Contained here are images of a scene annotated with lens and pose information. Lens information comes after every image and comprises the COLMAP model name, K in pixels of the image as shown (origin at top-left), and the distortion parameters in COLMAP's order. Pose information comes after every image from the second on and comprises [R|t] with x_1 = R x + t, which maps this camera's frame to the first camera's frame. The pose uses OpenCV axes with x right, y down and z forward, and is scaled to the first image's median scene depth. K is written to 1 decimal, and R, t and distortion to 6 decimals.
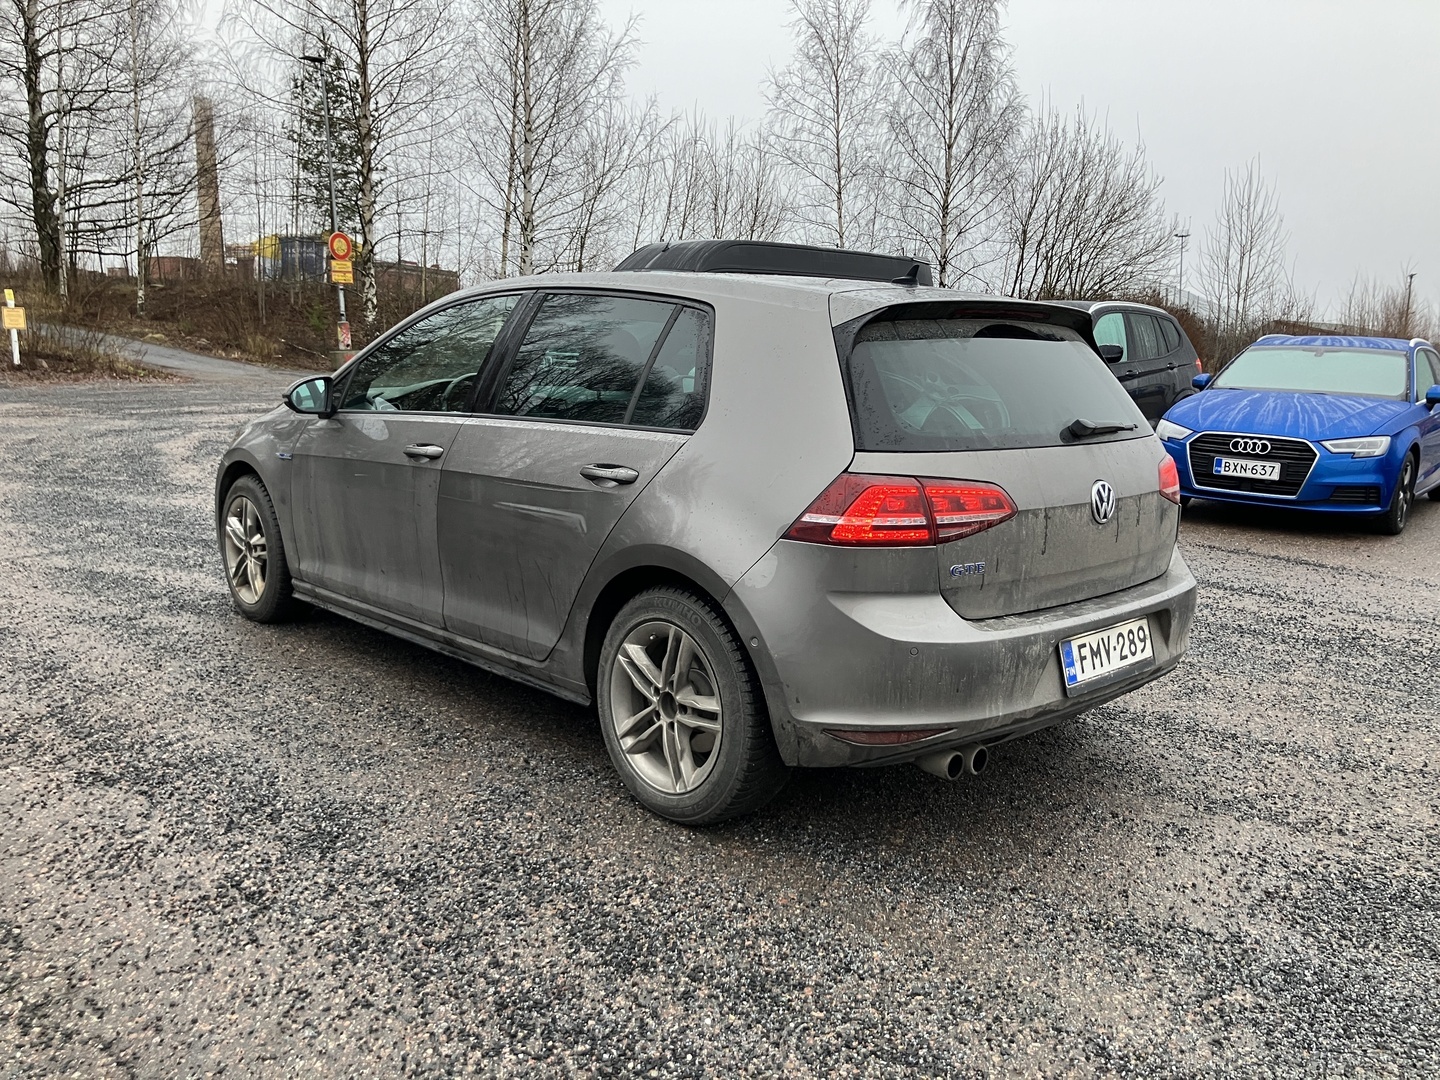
lens RADIAL K [[1185.7, 0, 719.5], [0, 1185.7, 542.9], [0, 0, 1]] dist [0.001489, 0.001963]
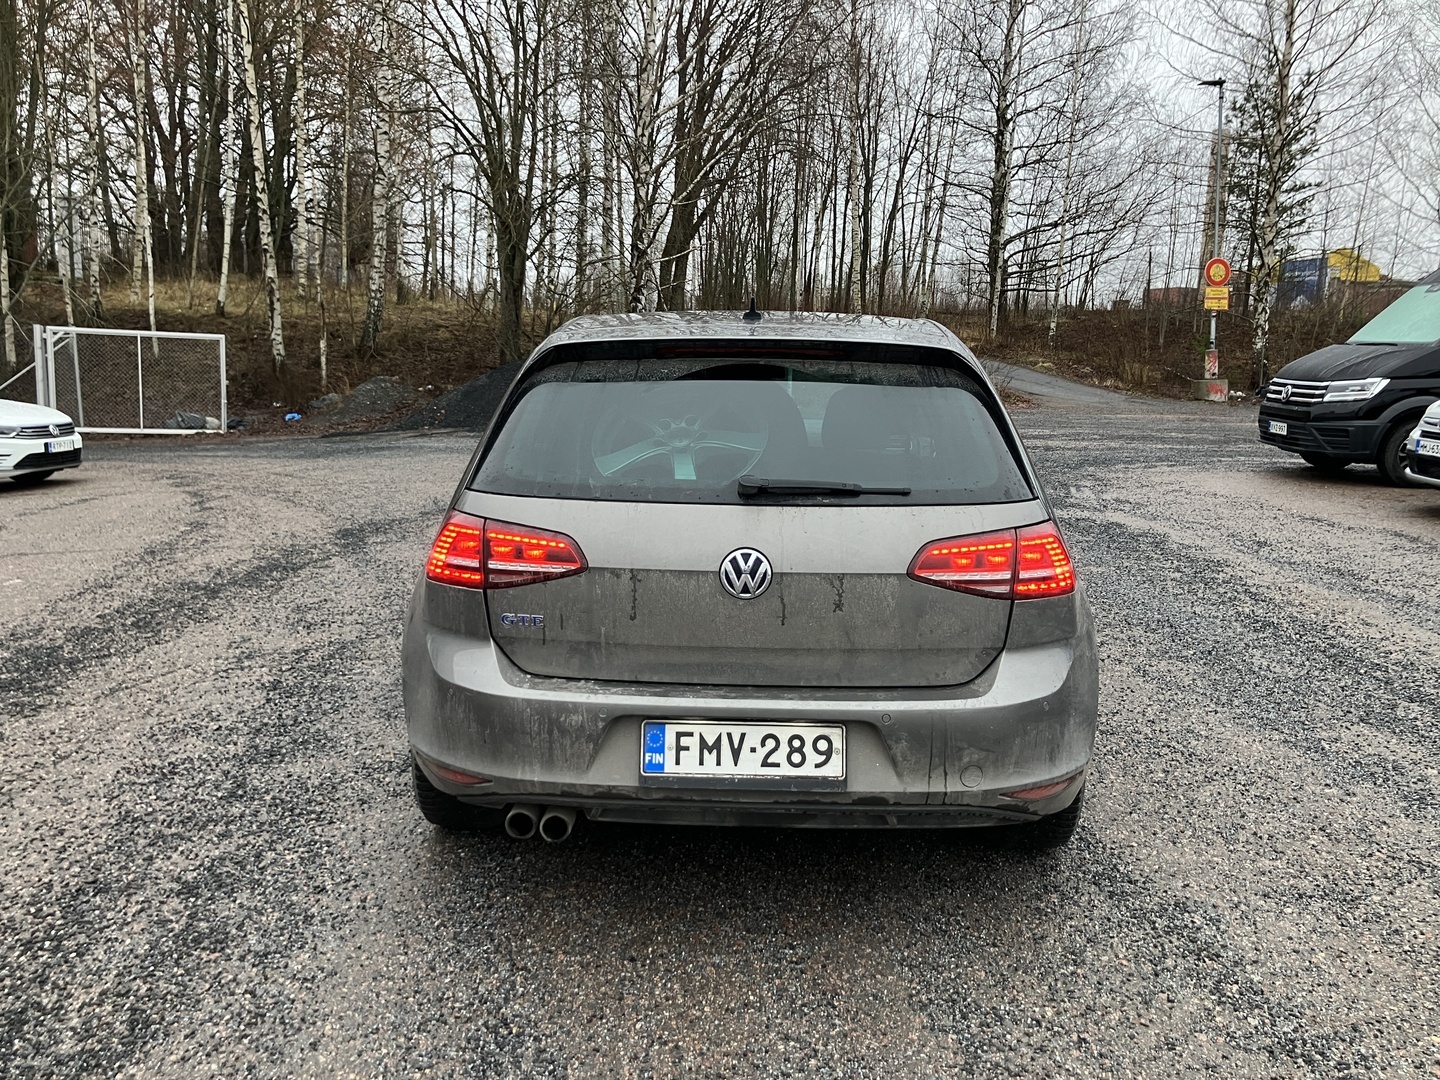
lens RADIAL K [[1185.7, 0, 717.2], [0, 1185.7, 541.8], [0, 0, 1]] dist [0.001489, 0.001963]
pose [[0.704620, 0.100341, -0.702454, 0.908352], [-0.116707, 0.992858, 0.024757, -0.076274], [0.699921, 0.064538, 0.711298, 0.387287]]
